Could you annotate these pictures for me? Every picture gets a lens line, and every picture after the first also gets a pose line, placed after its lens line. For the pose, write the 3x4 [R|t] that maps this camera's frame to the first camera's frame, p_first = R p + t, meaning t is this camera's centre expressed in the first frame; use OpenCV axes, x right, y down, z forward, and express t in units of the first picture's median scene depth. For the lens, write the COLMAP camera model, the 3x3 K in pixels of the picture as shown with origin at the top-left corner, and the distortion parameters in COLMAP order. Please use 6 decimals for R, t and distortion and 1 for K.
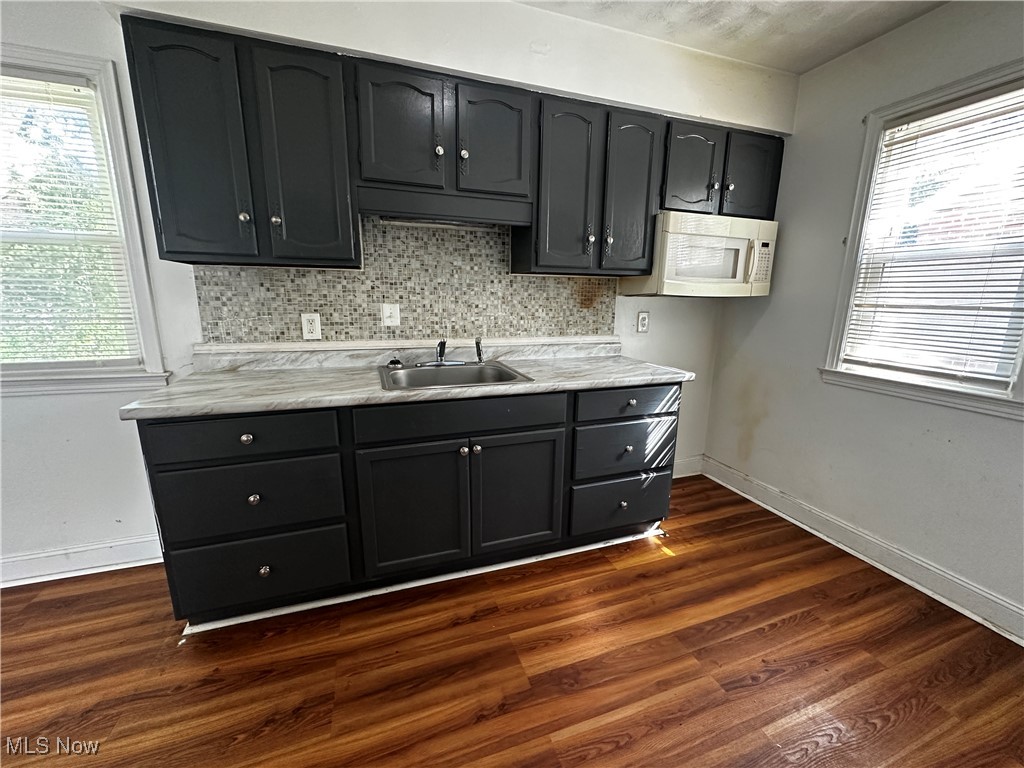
lens RADIAL K [[408.5, 0, 511.1], [0, 408.5, 383.2], [0, 0, 1]] dist [-0.002886, 0.000445]
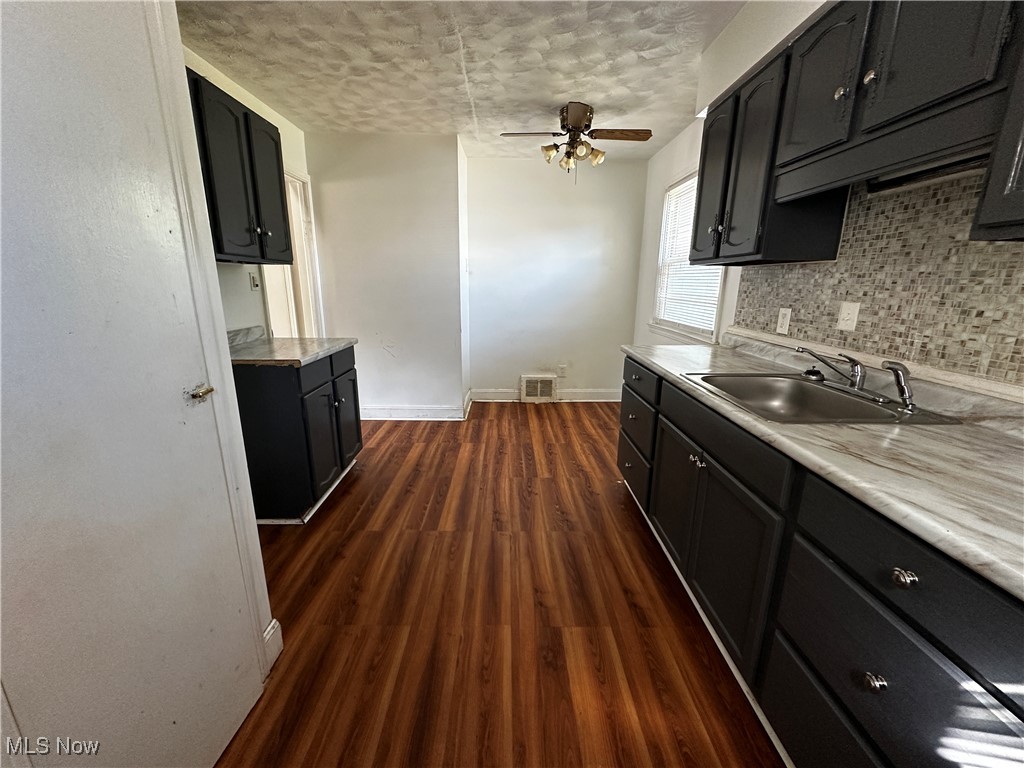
lens RADIAL K [[408.5, 0, 511.7], [0, 408.5, 382.4], [0, 0, 1]] dist [-0.002886, 0.000445]
pose [[-0.321845, 0.212259, -0.922693, 0.679419], [-0.214722, 0.932790, 0.289479, -0.142670], [0.922123, 0.291290, -0.254637, 0.669304]]
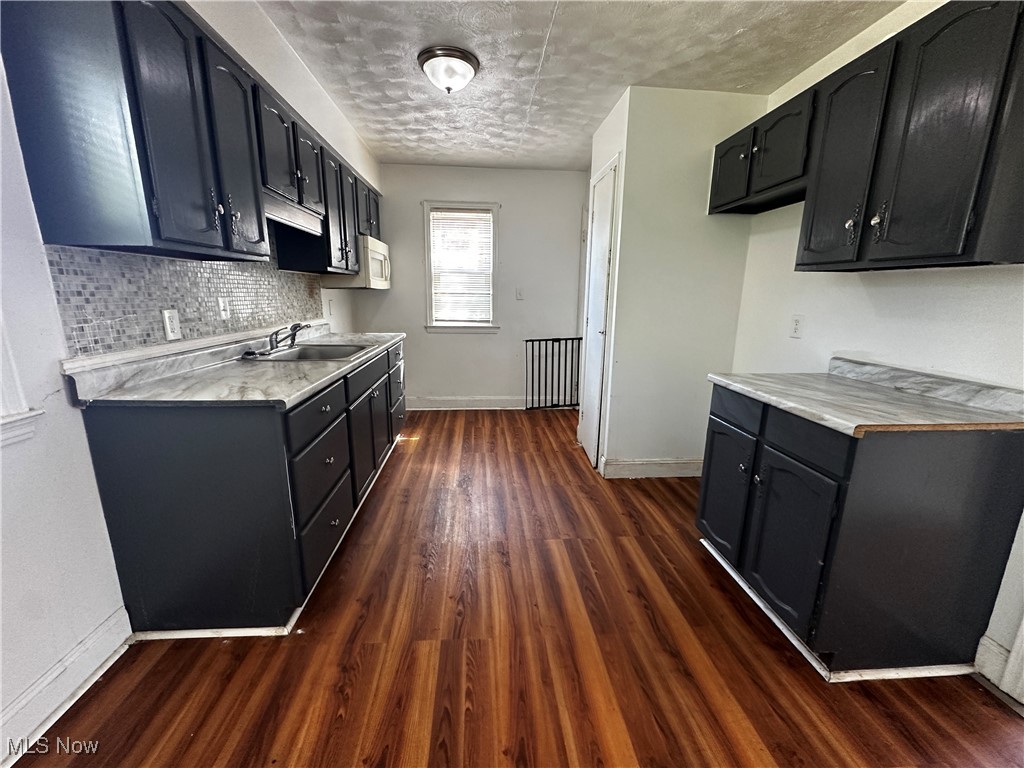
lens RADIAL K [[408.5, 0, 510.7], [0, 408.5, 382.4], [0, 0, 1]] dist [-0.002886, 0.000445]
pose [[0.258822, -0.215759, 0.941520, -1.122300], [0.194186, 0.966456, 0.168092, -0.026897], [-0.946205, 0.139324, 0.292037, 0.086486]]
